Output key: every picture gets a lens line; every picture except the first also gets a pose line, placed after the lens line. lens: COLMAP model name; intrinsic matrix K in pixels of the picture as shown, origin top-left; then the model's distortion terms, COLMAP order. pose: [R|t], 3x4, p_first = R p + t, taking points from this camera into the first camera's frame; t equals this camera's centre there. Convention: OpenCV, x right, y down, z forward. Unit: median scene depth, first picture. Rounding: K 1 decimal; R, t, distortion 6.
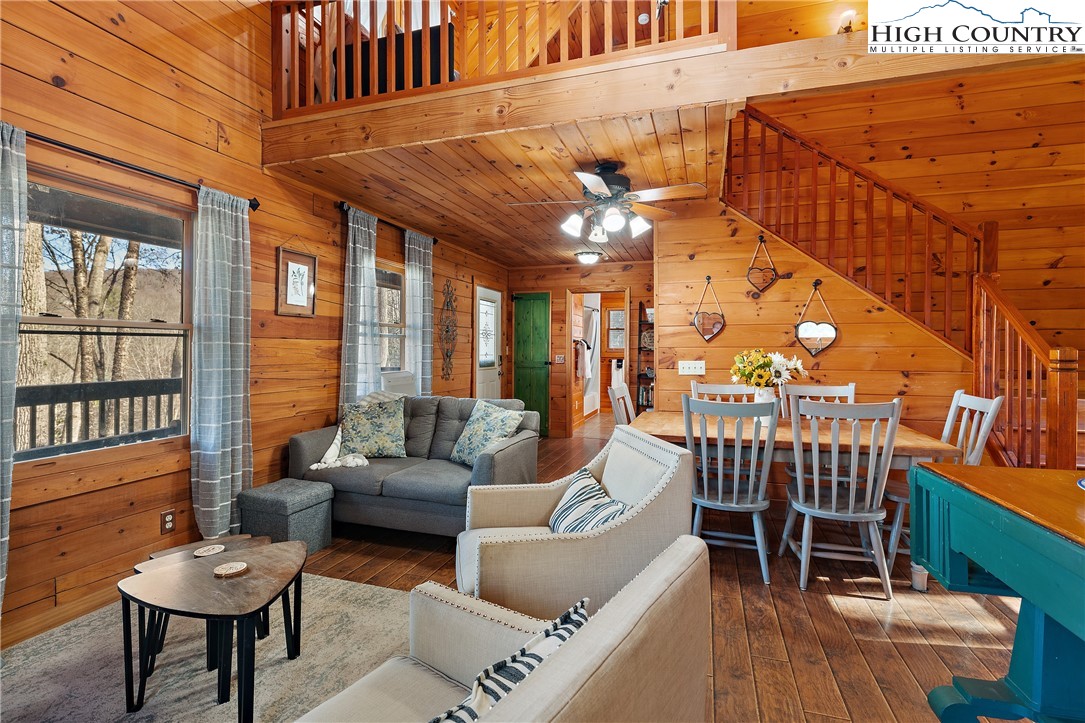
lens RADIAL K [[513.9, 0, 538.2], [0, 513.9, 346.5], [0, 0, 1]] dist [-0.009517, 0.002814]
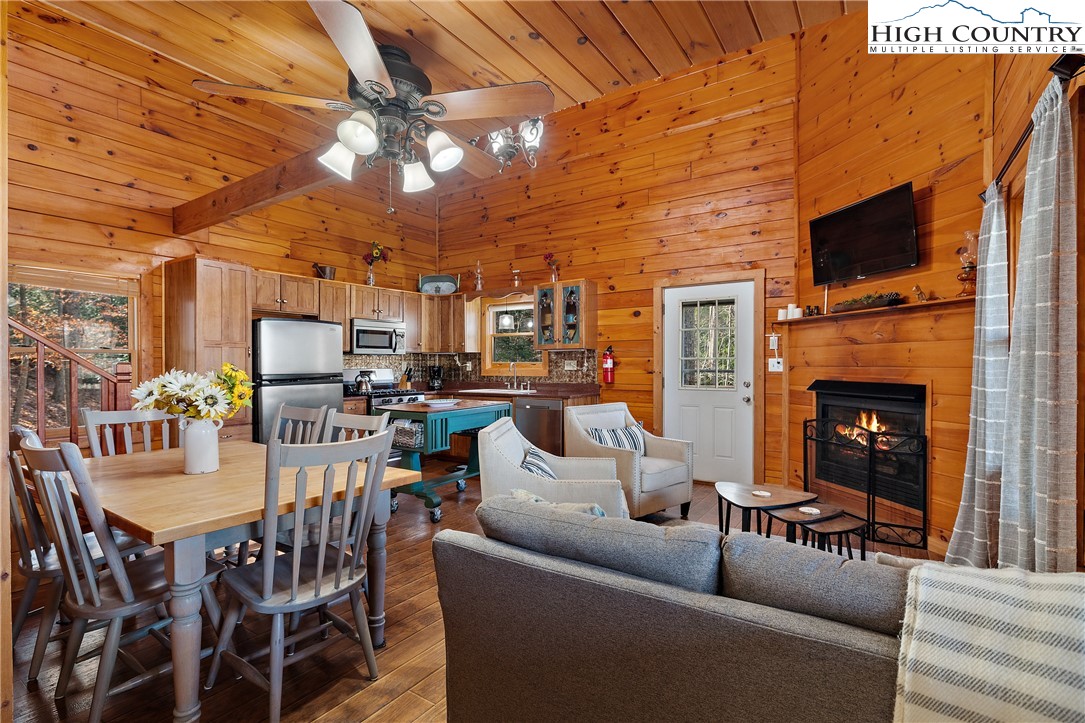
lens RADIAL K [[511.0, 0, 542.5], [0, 511.0, 367.7], [0, 0, 1]] dist [-0.006689, 0.002748]
pose [[-0.961309, -0.001747, 0.275467, -0.180213], [-0.000873, 0.999994, 0.003298, 0.007649], [-0.275471, 0.002930, -0.961305, 1.367629]]
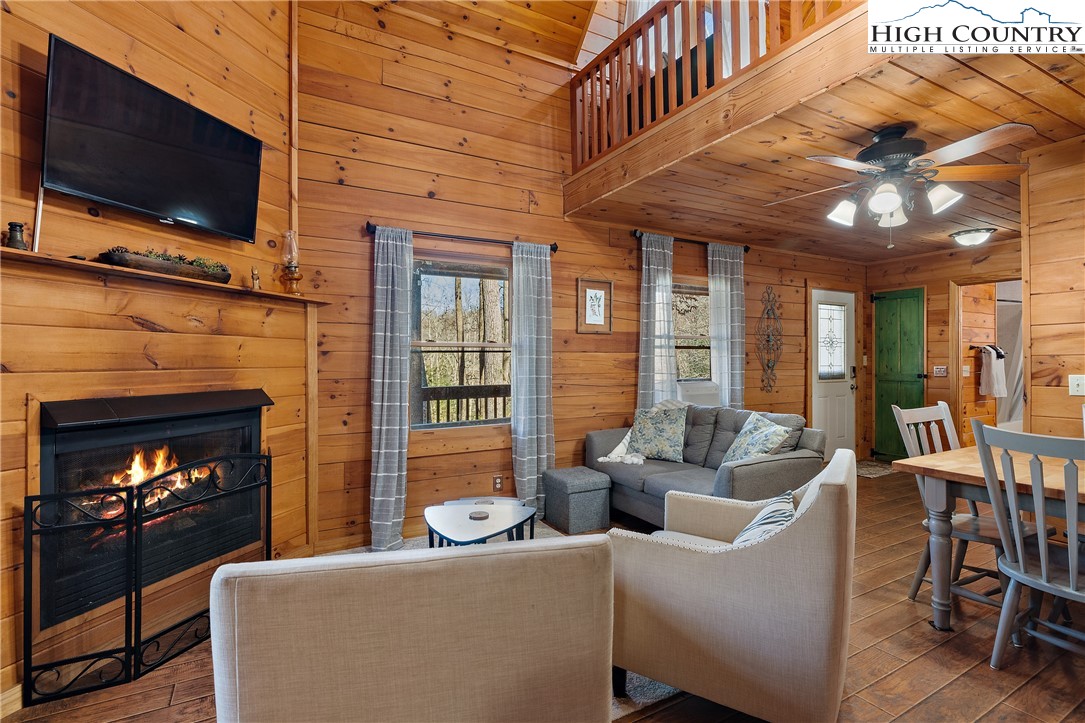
lens RADIAL K [[511.0, 0, 544.6], [0, 511.0, 360.5], [0, 0, 1]] dist [-0.006689, 0.002748]
pose [[0.733703, -0.005817, -0.679445, 0.248395], [0.010053, 0.999947, 0.002294, 0.000509], [0.679395, -0.008514, 0.733723, 0.038116]]
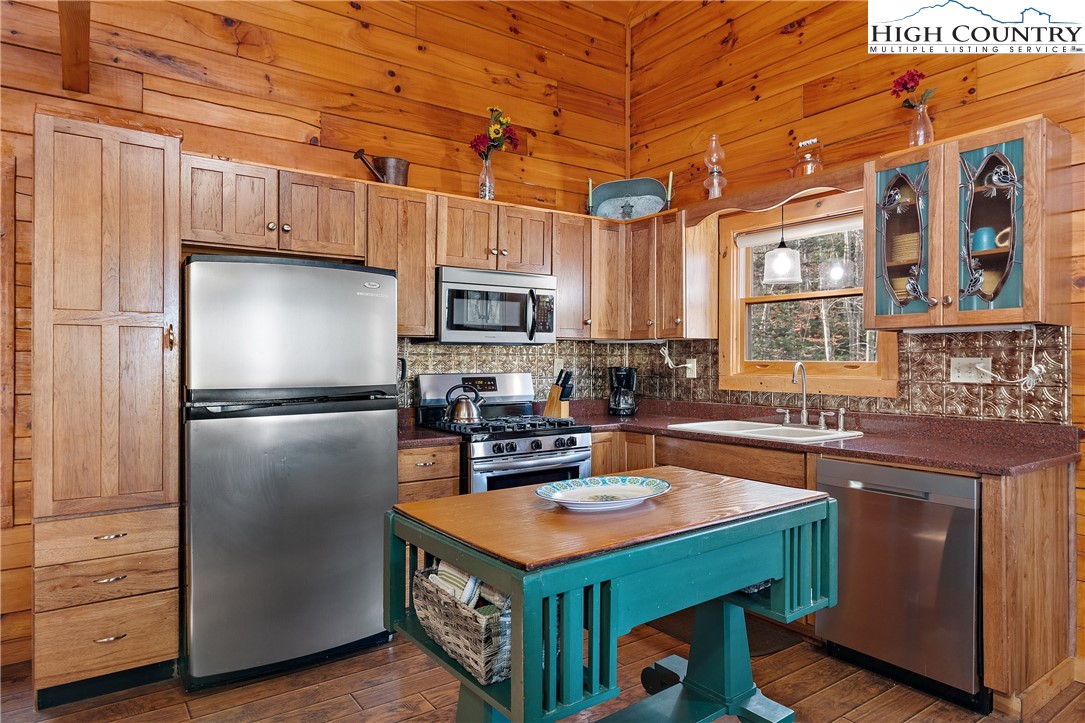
lens RADIAL K [[654.6, 0, 542.0], [0, 654.6, 363.5], [0, 0, 1]] dist [-0.011140, 0.007206]
pose [[-0.800422, -0.007630, 0.599389, 0.125583], [-0.004941, 0.999969, 0.006132, -0.004721], [-0.599417, 0.001946, -0.800435, 0.698047]]
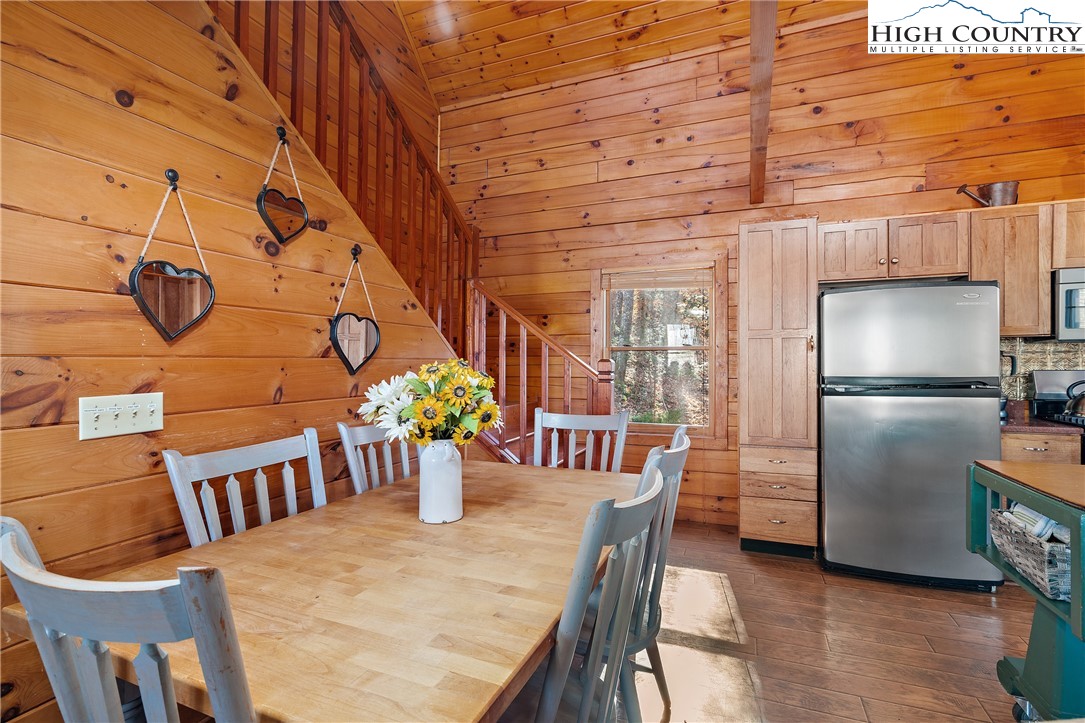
lens RADIAL K [[511.0, 0, 545.2], [0, 511.0, 360.3], [0, 0, 1]] dist [-0.006689, 0.002748]
pose [[0.070356, 0.007523, 0.997494, -0.029753], [-0.000026, 0.999972, -0.007540, 0.007983], [-0.997522, 0.000505, 0.070354, 0.766177]]
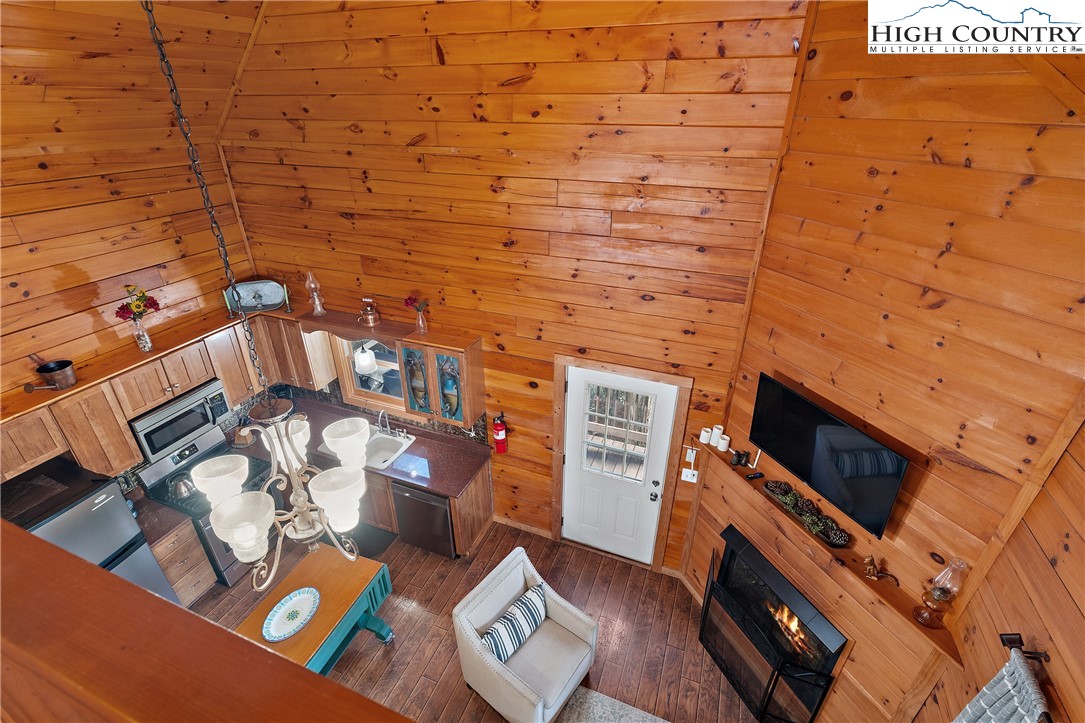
lens RADIAL K [[495.3, 0, 544.1], [0, 495.3, 361.2], [0, 0, 1]] dist [-0.006713, 0.003312]
pose [[-0.997981, -0.033250, 0.054114, -0.118770], [-0.004366, 0.885917, 0.463823, -0.734114], [-0.063362, 0.462650, -0.884274, 0.844979]]
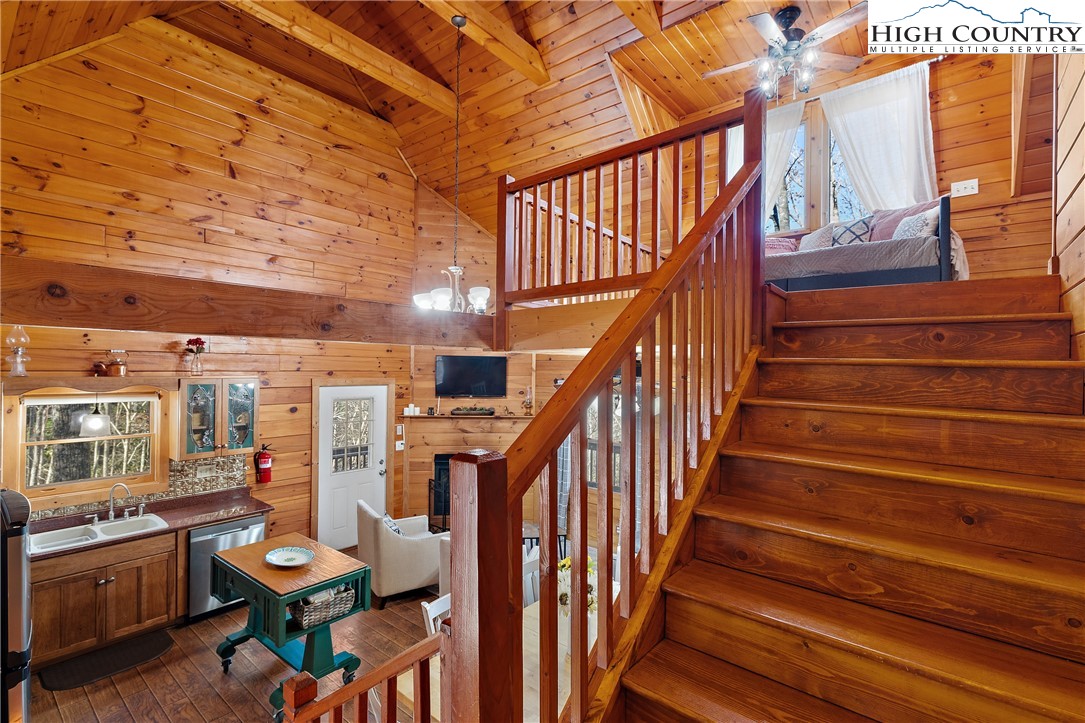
lens RADIAL K [[495.3, 0, 546.2], [0, 495.3, 366.1], [0, 0, 1]] dist [-0.006713, 0.003312]
pose [[-0.355755, -0.009712, -0.934529, 1.098326], [-0.012813, 0.999903, -0.005514, -0.280422], [0.934491, 0.010013, -0.355845, 1.096341]]
